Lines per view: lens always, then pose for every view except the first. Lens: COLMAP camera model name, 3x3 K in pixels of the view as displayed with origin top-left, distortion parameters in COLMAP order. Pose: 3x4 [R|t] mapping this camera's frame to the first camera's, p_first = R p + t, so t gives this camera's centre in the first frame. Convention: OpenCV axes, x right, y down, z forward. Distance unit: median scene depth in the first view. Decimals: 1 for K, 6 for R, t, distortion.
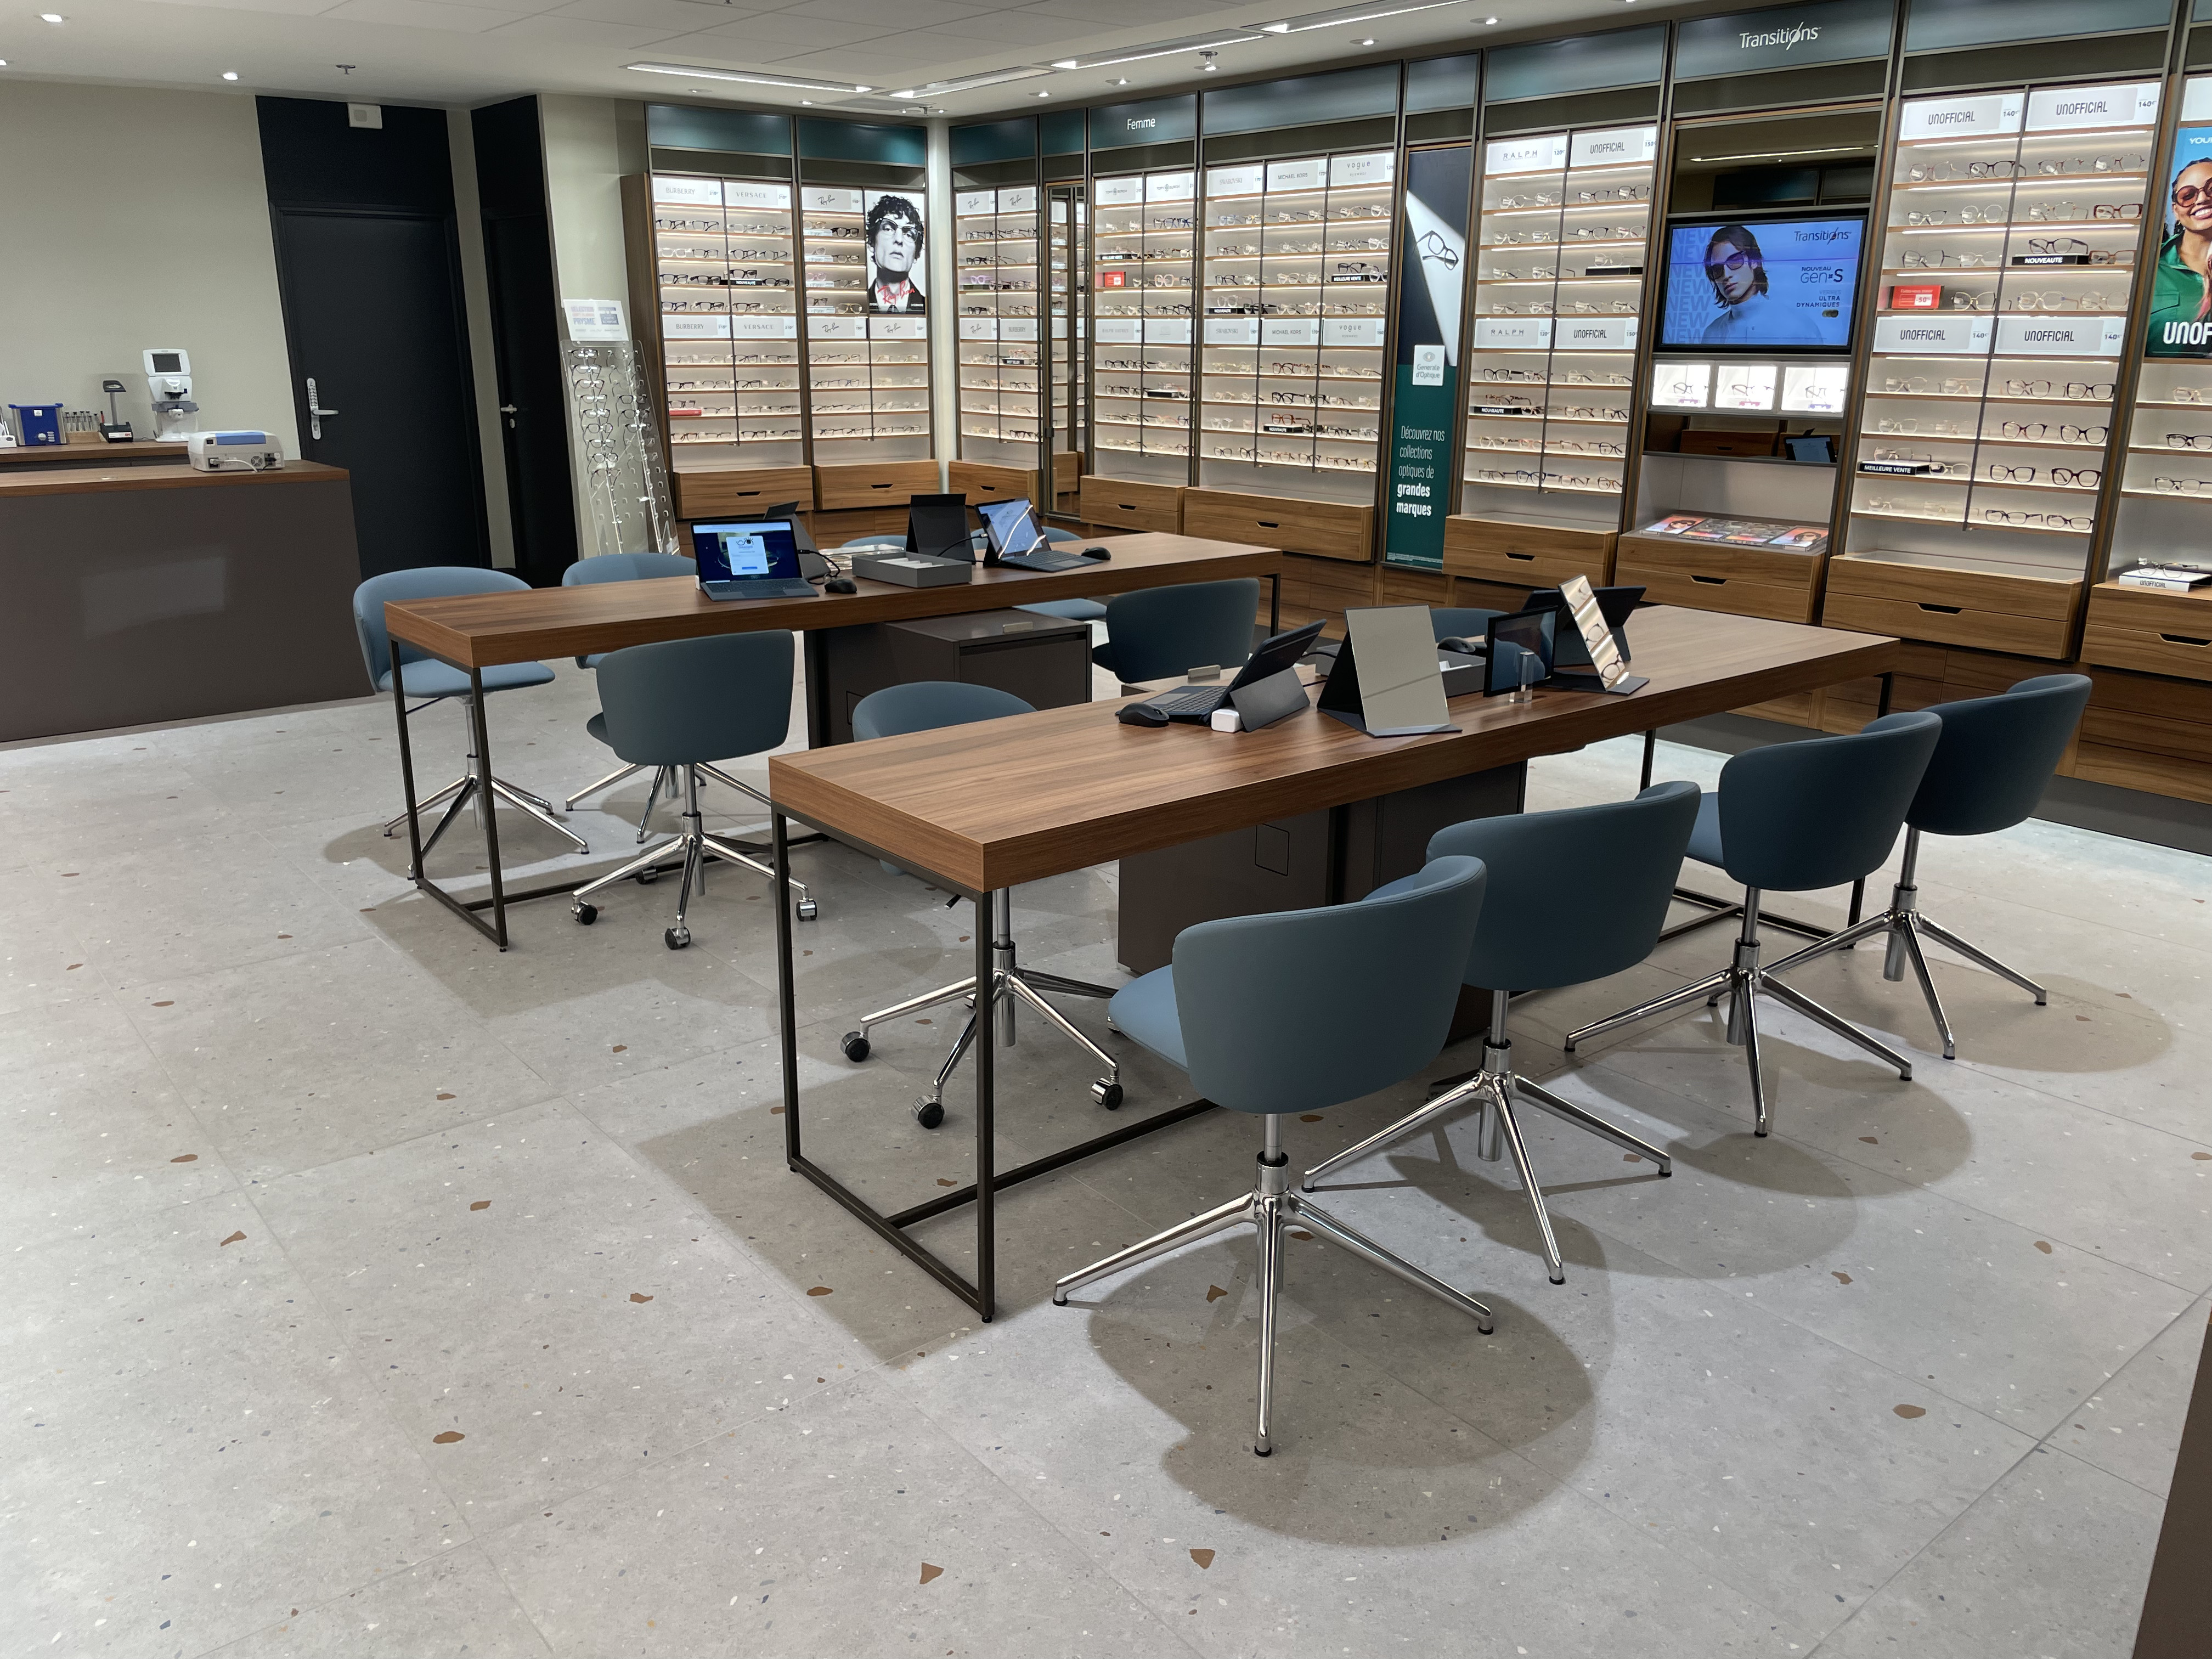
lens RADIAL K [[1689.9, 0, 1102.3], [0, 1689.9, 795.0], [0, 0, 1]] dist [0.090353, -0.128078]
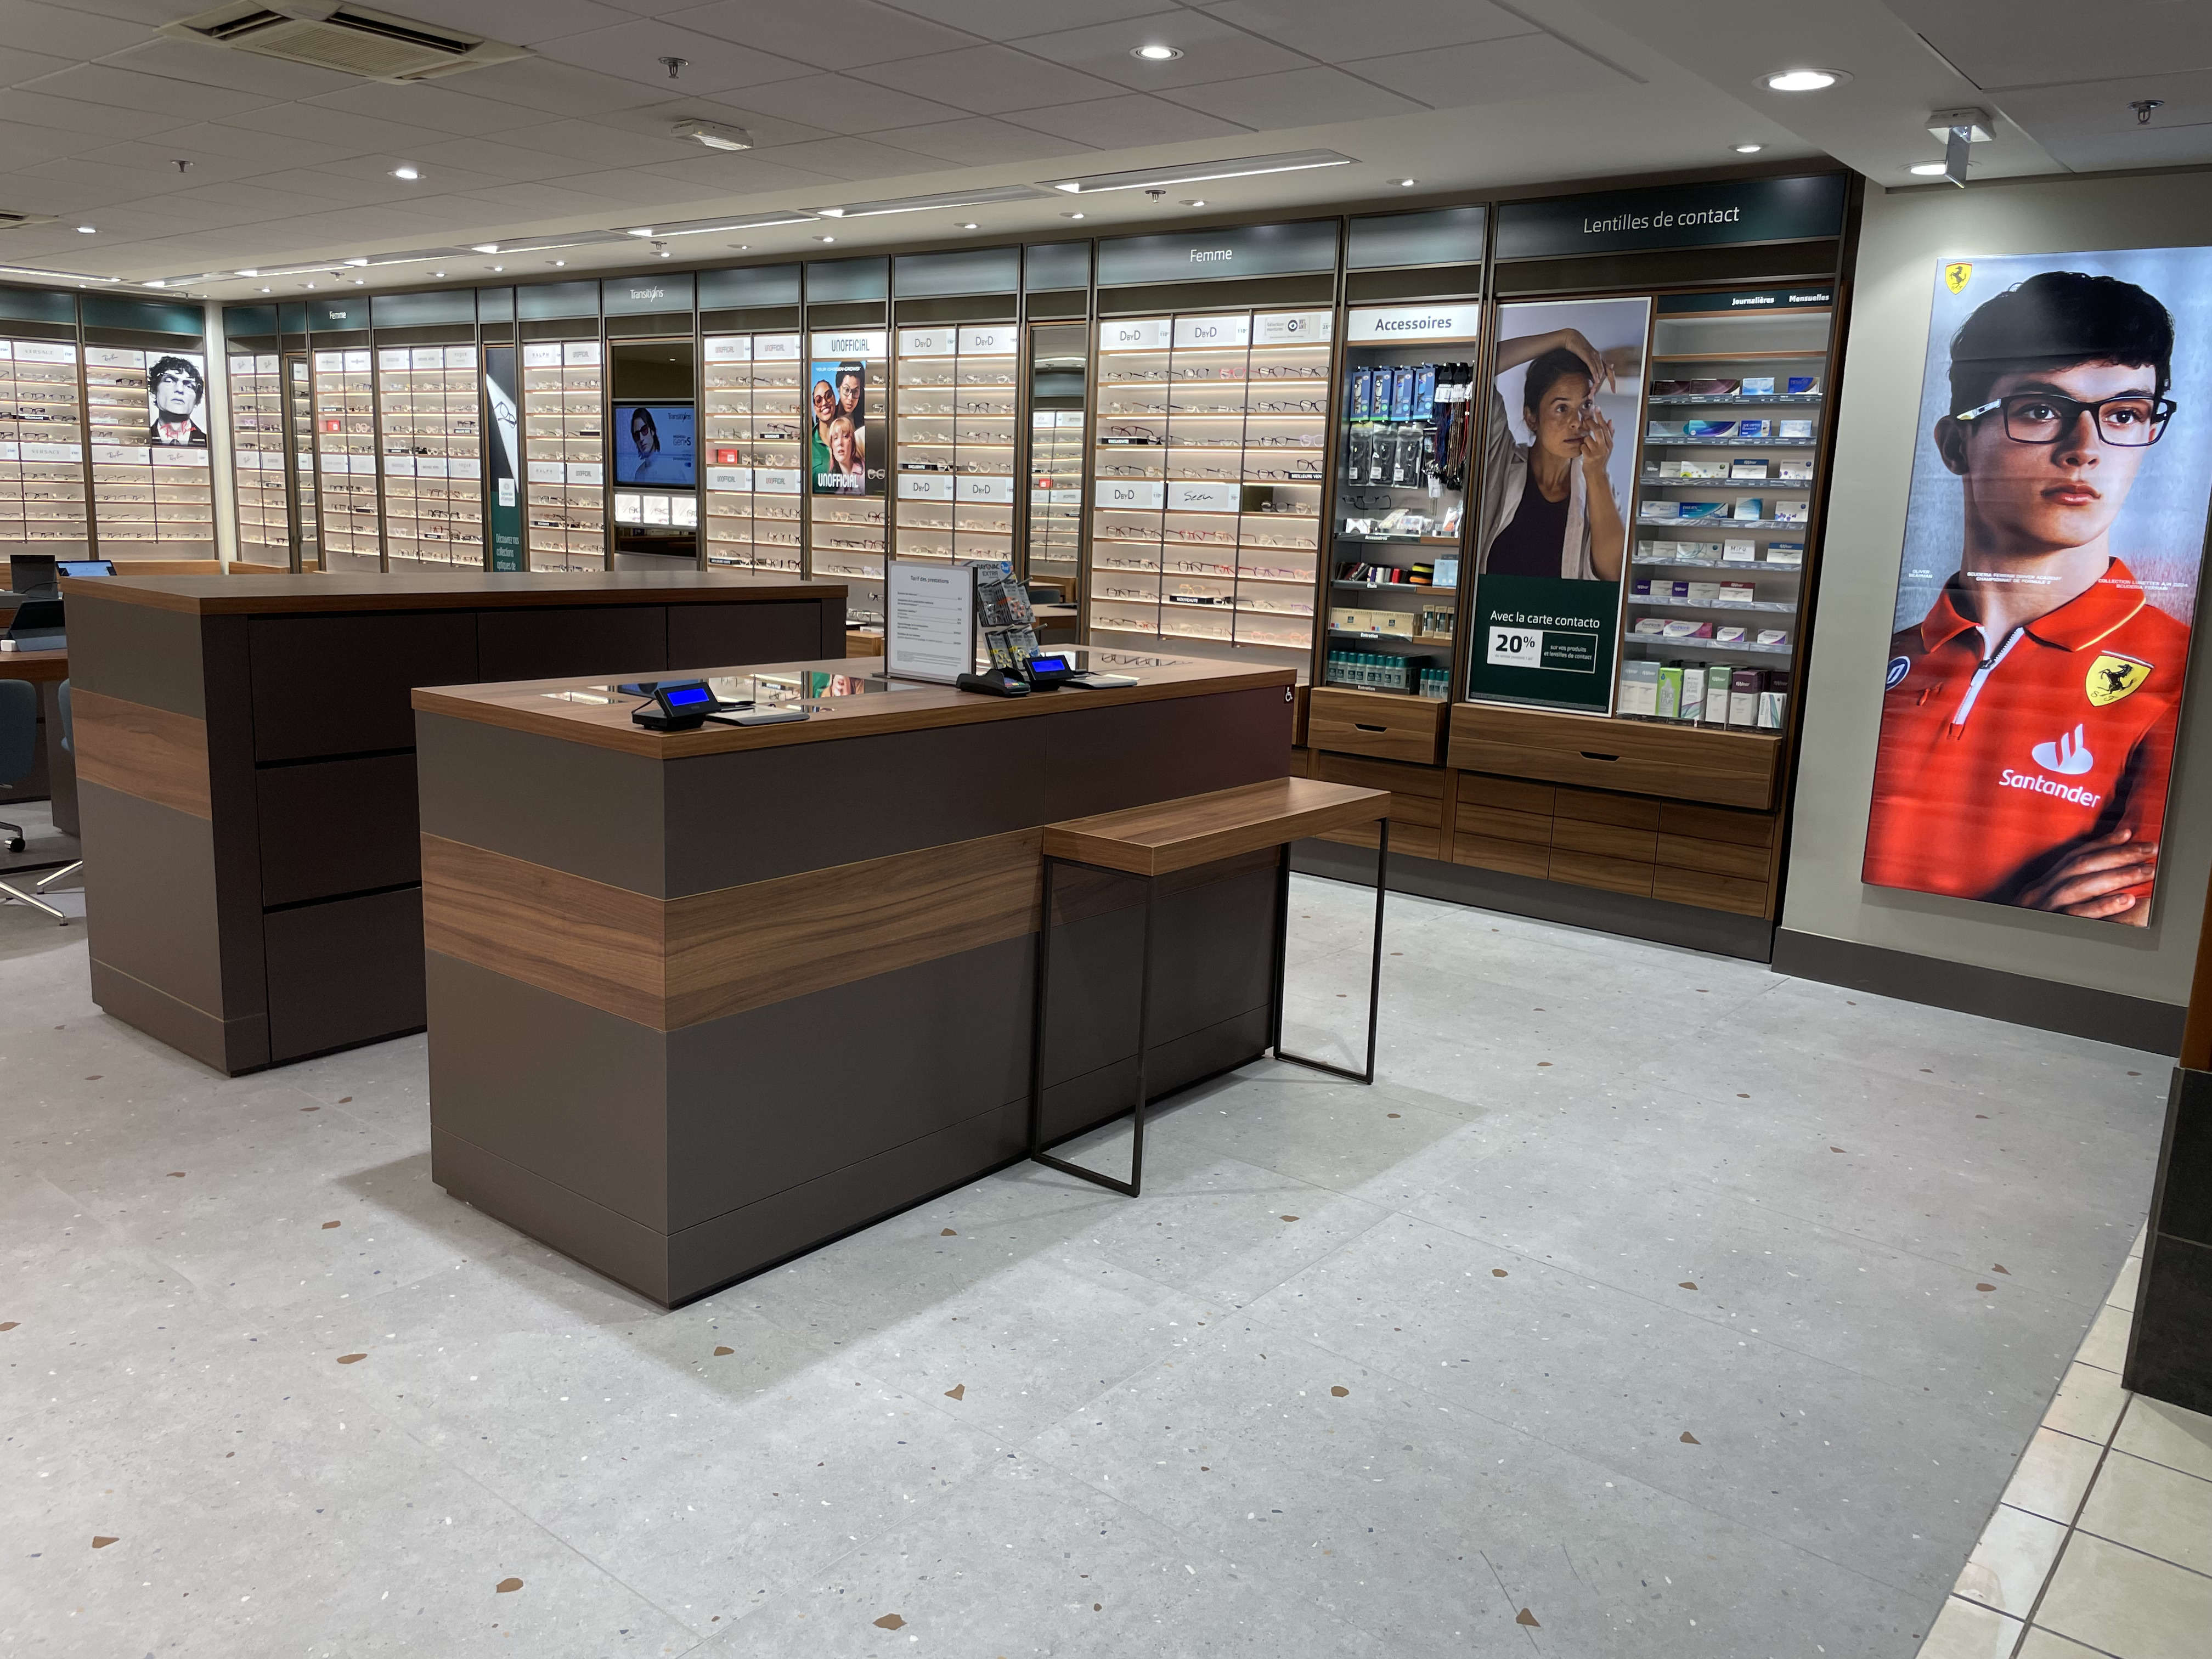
lens RADIAL K [[1651.8, 0, 1106.0], [0, 1651.8, 829.5], [0, 0, 1]] dist [0.015156, 0.000973]
pose [[0.977483, -0.015680, 0.210432, 0.321701], [0.028546, 0.997894, -0.058245, 0.106756], [-0.209076, 0.062941, 0.975872, -0.378433]]
